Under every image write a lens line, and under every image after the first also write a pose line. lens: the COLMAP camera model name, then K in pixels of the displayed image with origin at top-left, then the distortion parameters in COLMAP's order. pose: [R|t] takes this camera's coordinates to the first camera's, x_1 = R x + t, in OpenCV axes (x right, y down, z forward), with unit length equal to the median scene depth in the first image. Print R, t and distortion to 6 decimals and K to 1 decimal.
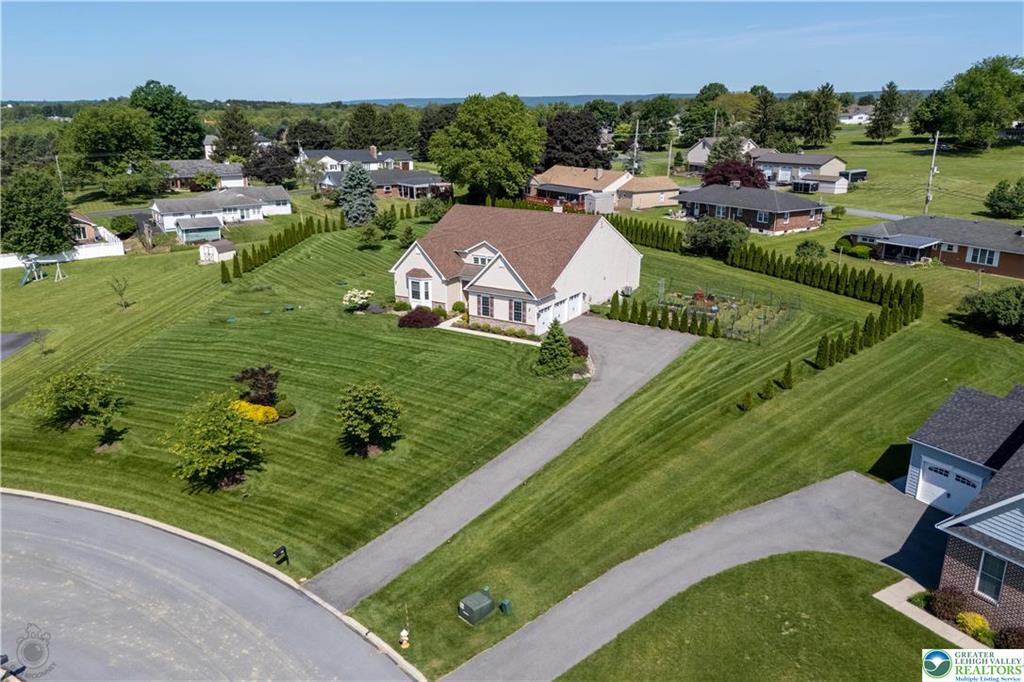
lens RADIAL K [[742.2, 0, 513.1], [0, 742.2, 341.1], [0, 0, 1]] dist [0.072575, -0.060243]
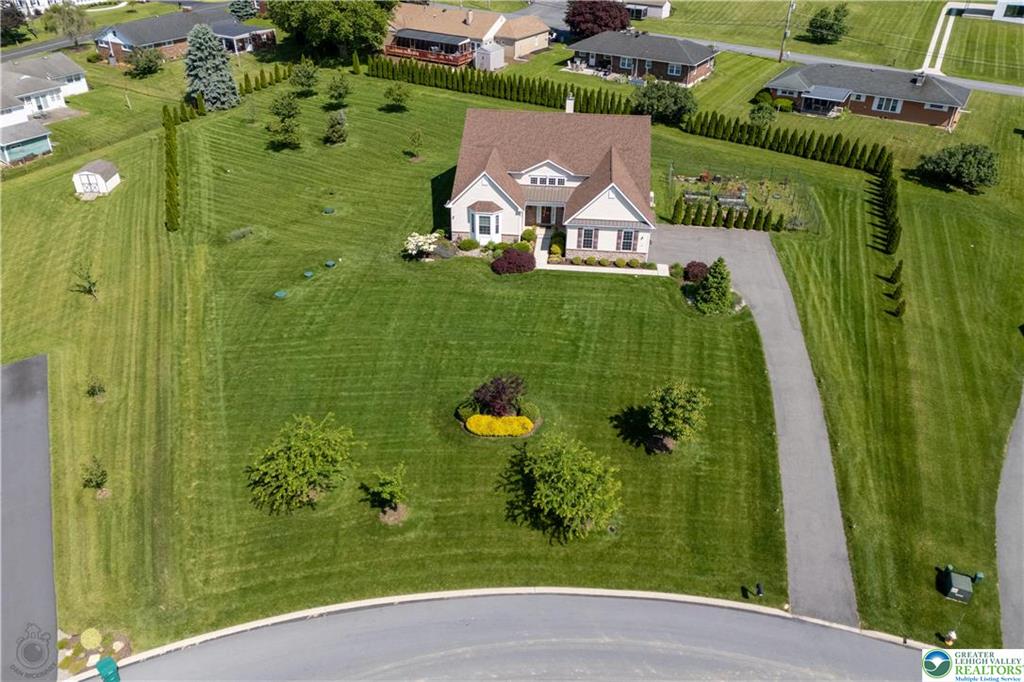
lens RADIAL K [[742.2, 0, 512.6], [0, 742.2, 335.0], [0, 0, 1]] dist [0.072575, -0.060243]
pose [[0.906207, -0.216793, 0.363029, -0.451283], [0.115153, 0.952642, 0.281448, -0.189060], [-0.406852, -0.213246, 0.888255, 0.142847]]
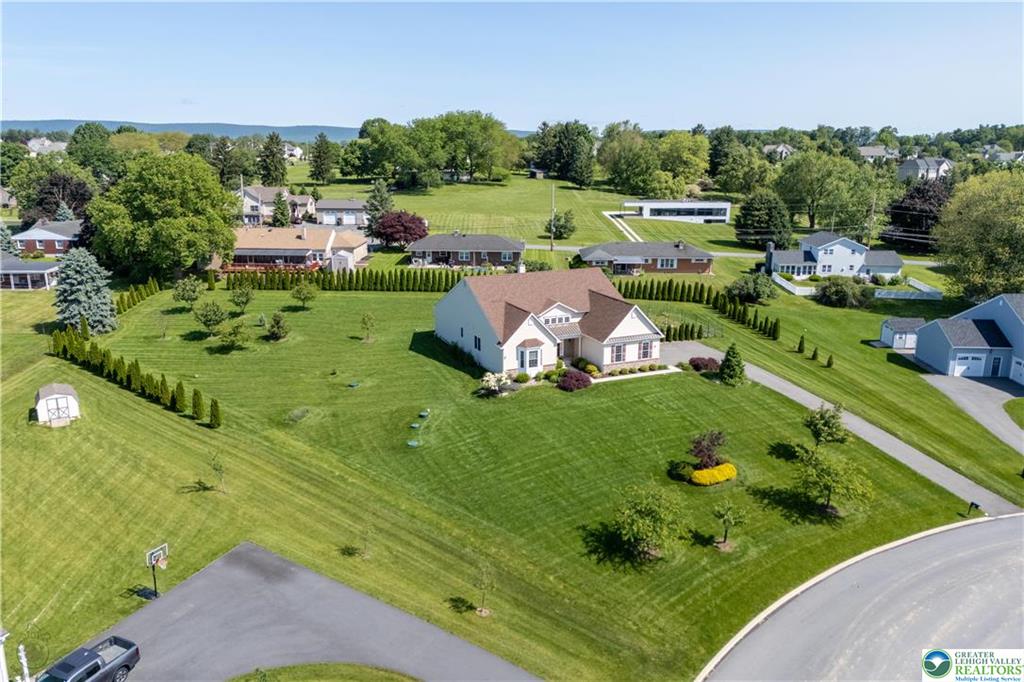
lens RADIAL K [[742.2, 0, 511.1], [0, 742.2, 333.0], [0, 0, 1]] dist [0.072575, -0.060243]
pose [[0.569491, -0.201537, 0.796909, -0.960841], [0.238946, 0.968201, 0.074099, -0.186059], [-0.786502, 0.148219, 0.599538, 0.379813]]
